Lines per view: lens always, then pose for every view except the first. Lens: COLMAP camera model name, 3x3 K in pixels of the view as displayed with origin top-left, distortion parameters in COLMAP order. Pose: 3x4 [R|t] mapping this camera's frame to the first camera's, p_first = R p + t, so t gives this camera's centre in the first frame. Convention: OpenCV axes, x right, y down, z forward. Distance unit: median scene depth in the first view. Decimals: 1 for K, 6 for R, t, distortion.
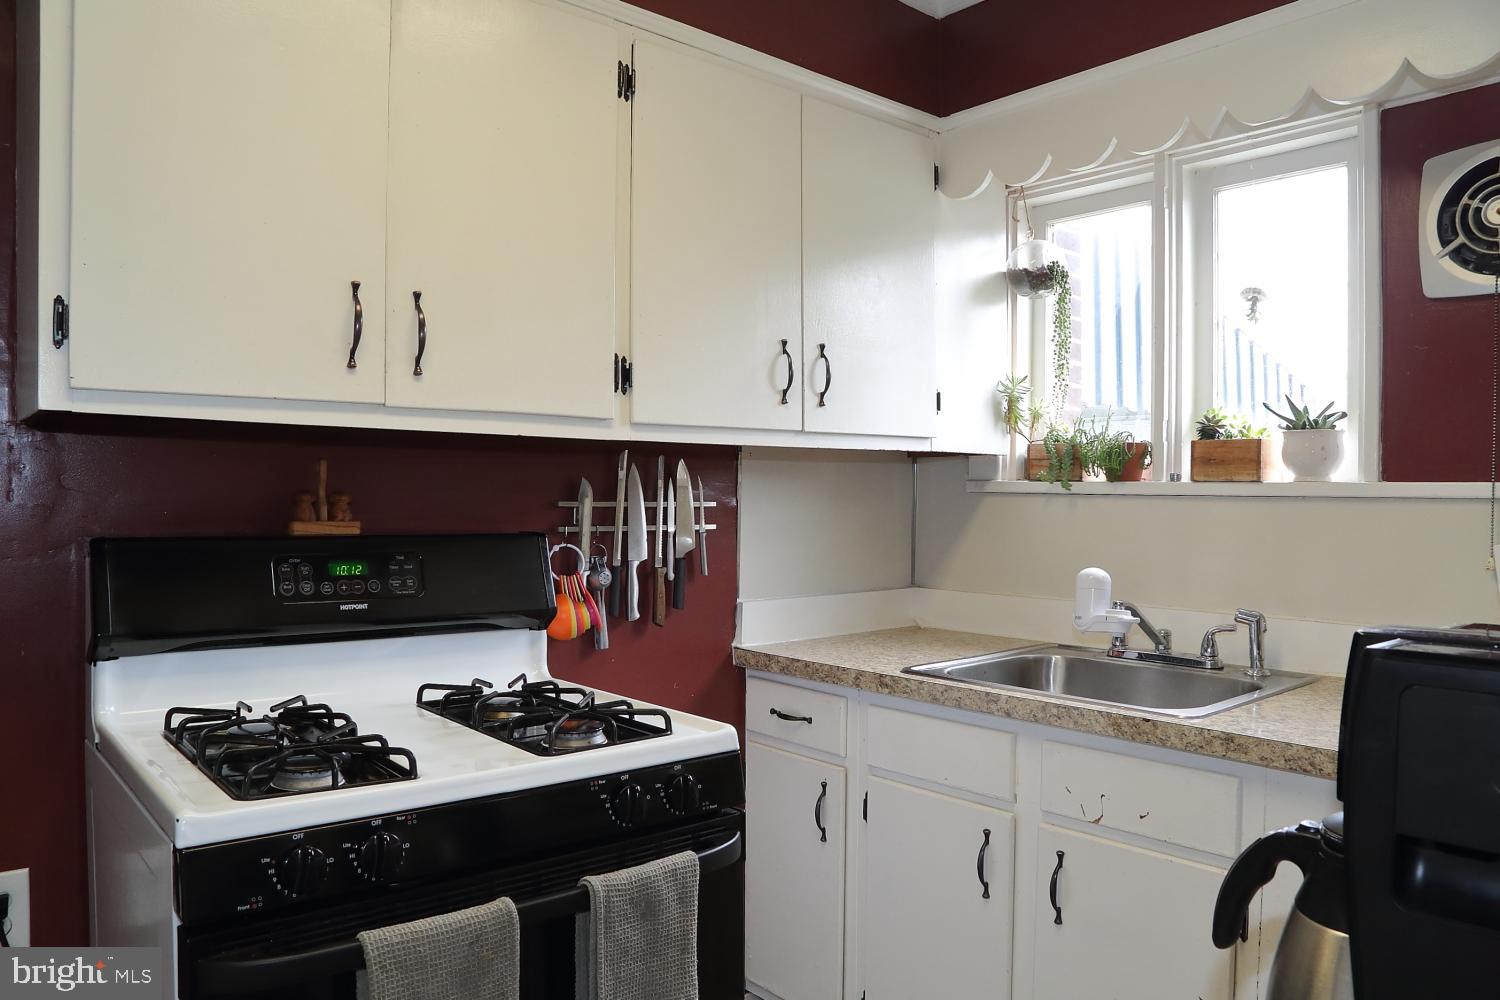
lens RADIAL K [[1061.3, 0, 748.7], [0, 1061.3, 495.2], [0, 0, 1]] dist [-0.033803, 0.006874]
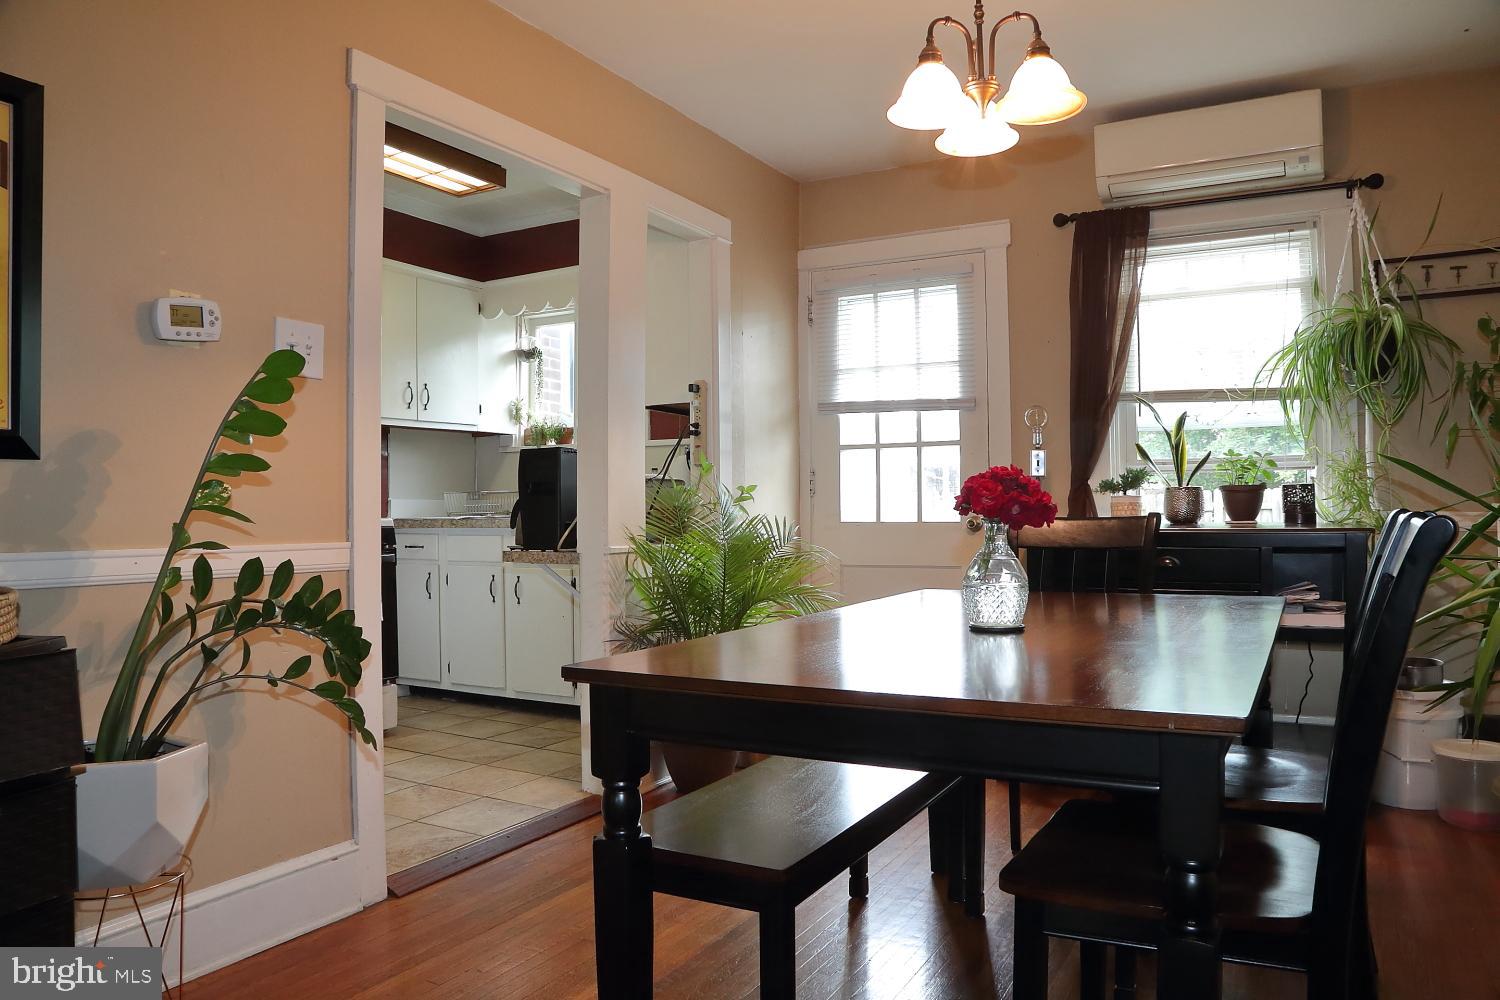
lens RADIAL K [[1061.3, 0, 747.6], [0, 1061.3, 496.2], [0, 0, 1]] dist [-0.033803, 0.006874]
pose [[0.944152, -0.011043, 0.329327, -0.027720], [0.015312, 0.999829, -0.010372, 0.121827], [-0.329156, 0.014836, 0.944159, -1.236743]]
